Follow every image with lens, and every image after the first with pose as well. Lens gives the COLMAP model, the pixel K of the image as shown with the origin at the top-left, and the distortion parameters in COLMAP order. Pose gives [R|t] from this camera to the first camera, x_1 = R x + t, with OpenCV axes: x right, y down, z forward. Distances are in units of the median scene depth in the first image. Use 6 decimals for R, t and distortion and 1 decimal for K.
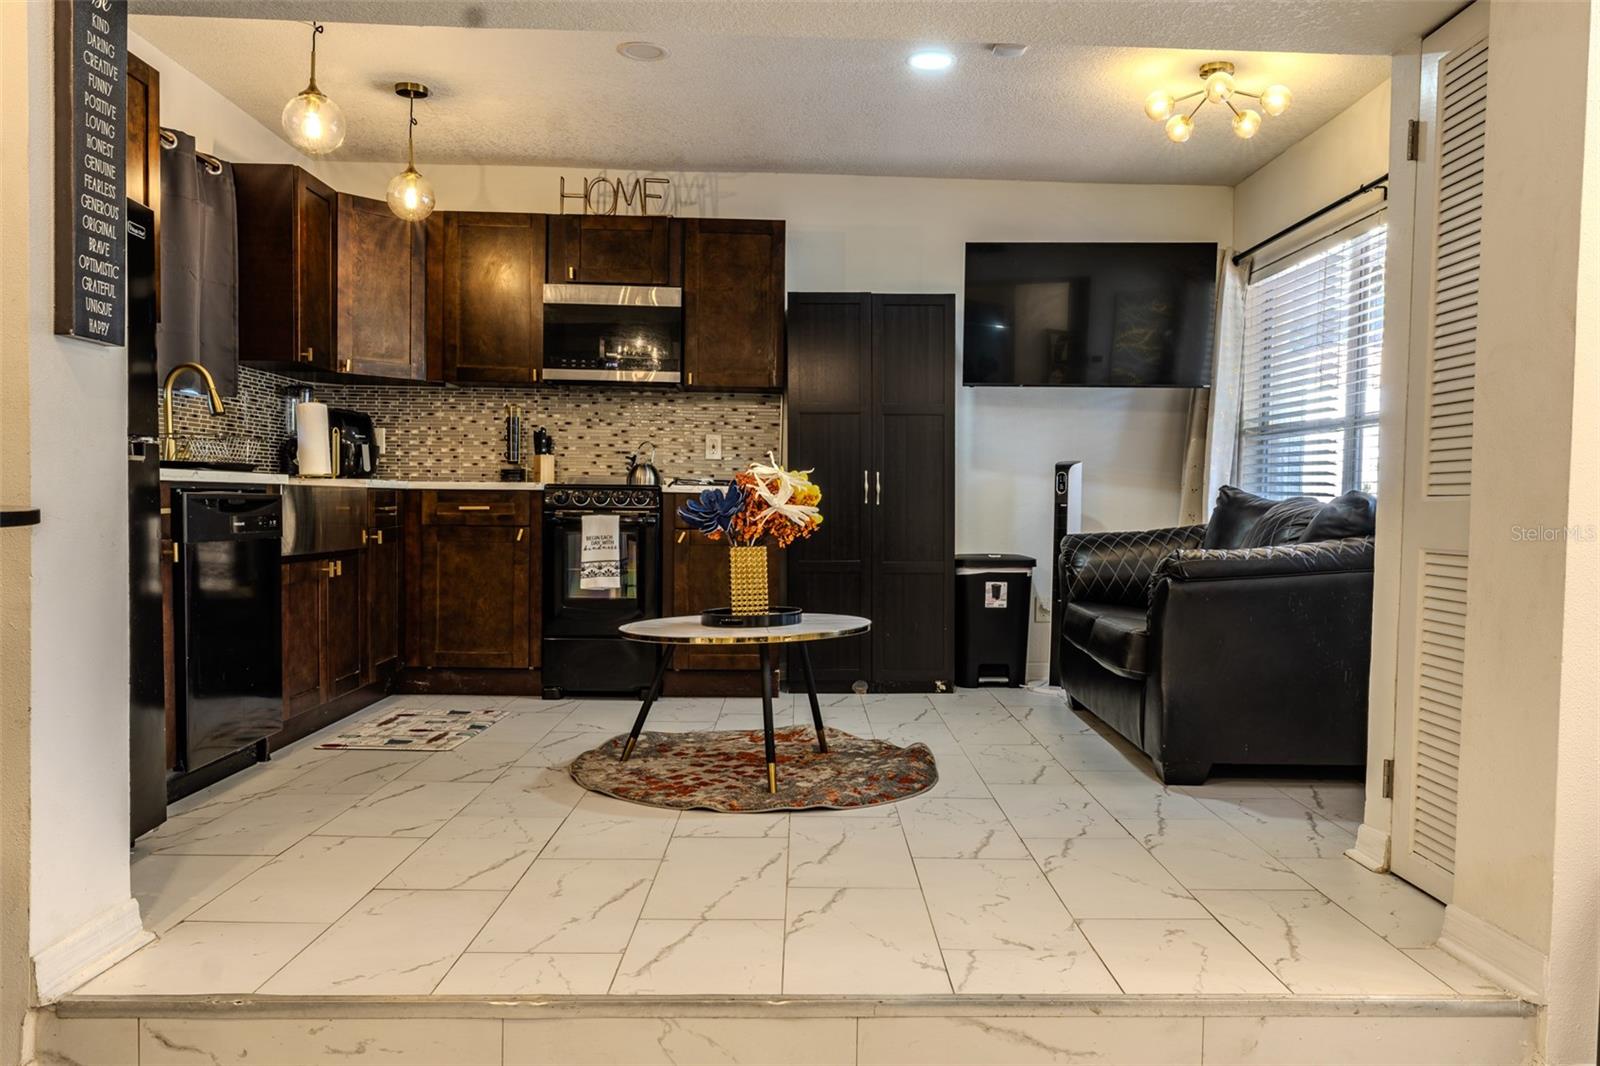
lens RADIAL K [[1156.6, 0, 813.0], [0, 1156.6, 546.6], [0, 0, 1]] dist [-0.003795, 0.002751]
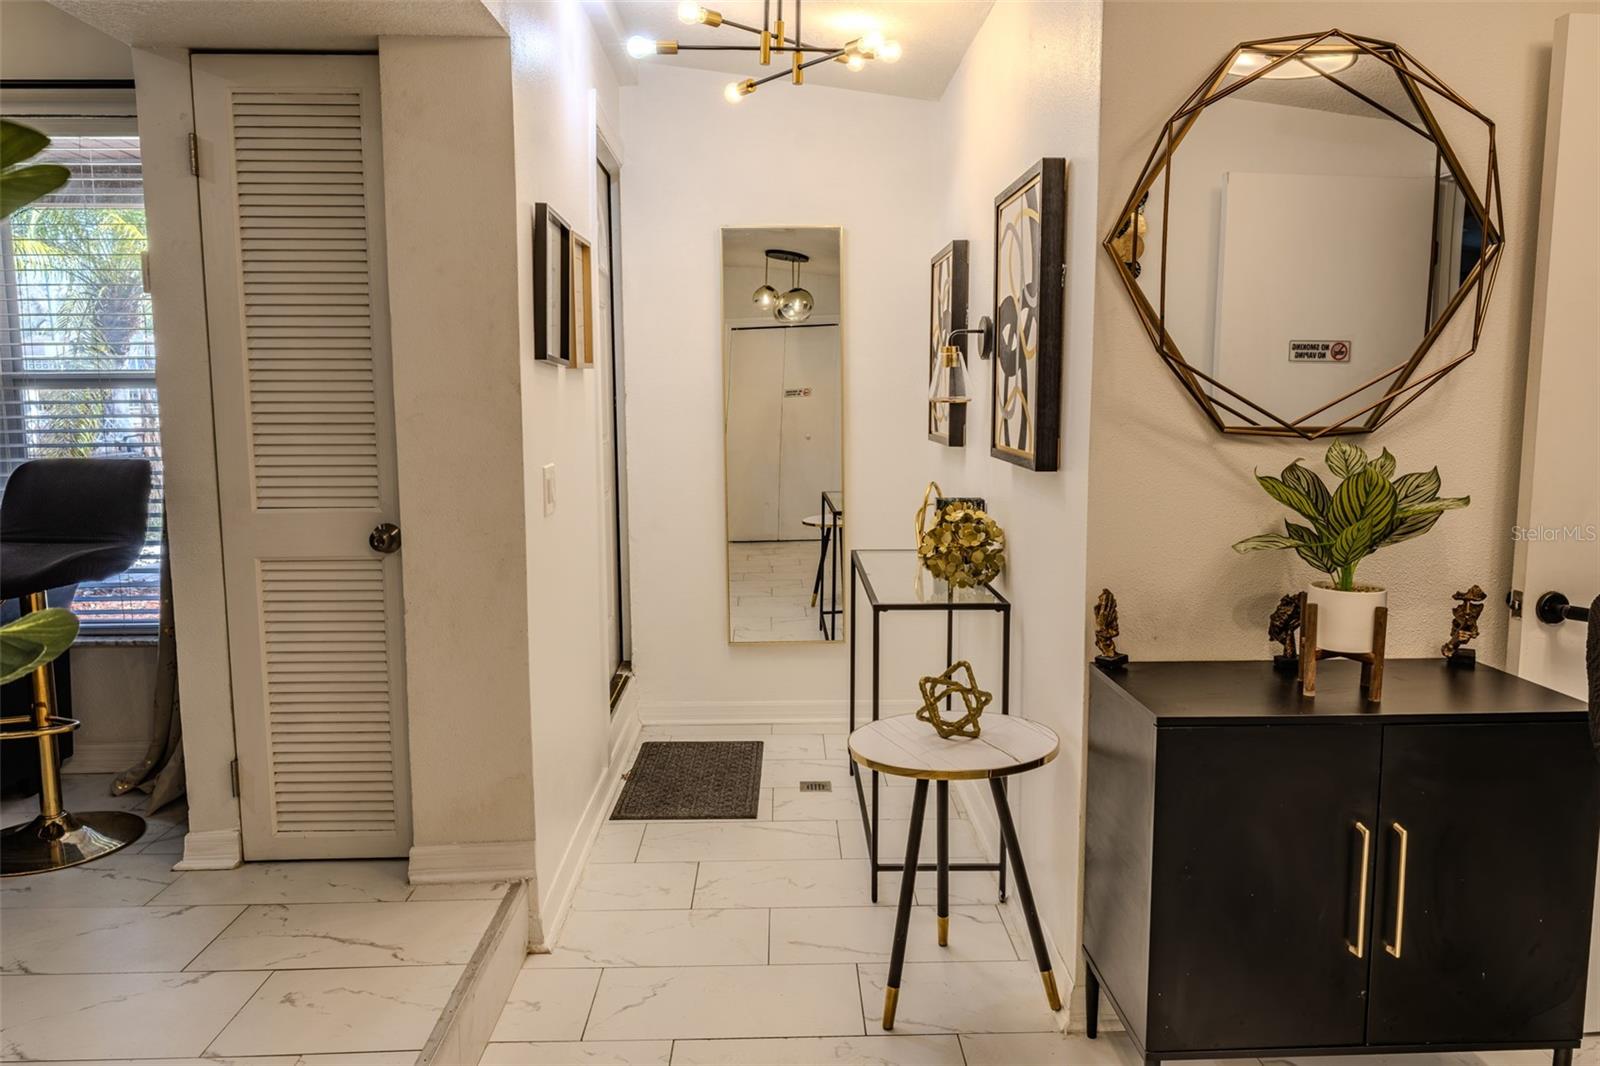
lens RADIAL K [[1106.6, 0, 808.6], [0, 1106.6, 531.0], [0, 0, 1]] dist [0.001941, -0.001103]
pose [[-0.012984, -0.137900, 0.990361, -0.244851], [0.036726, 0.989711, 0.138290, -0.072838], [-0.999241, 0.038168, -0.007786, 0.250193]]
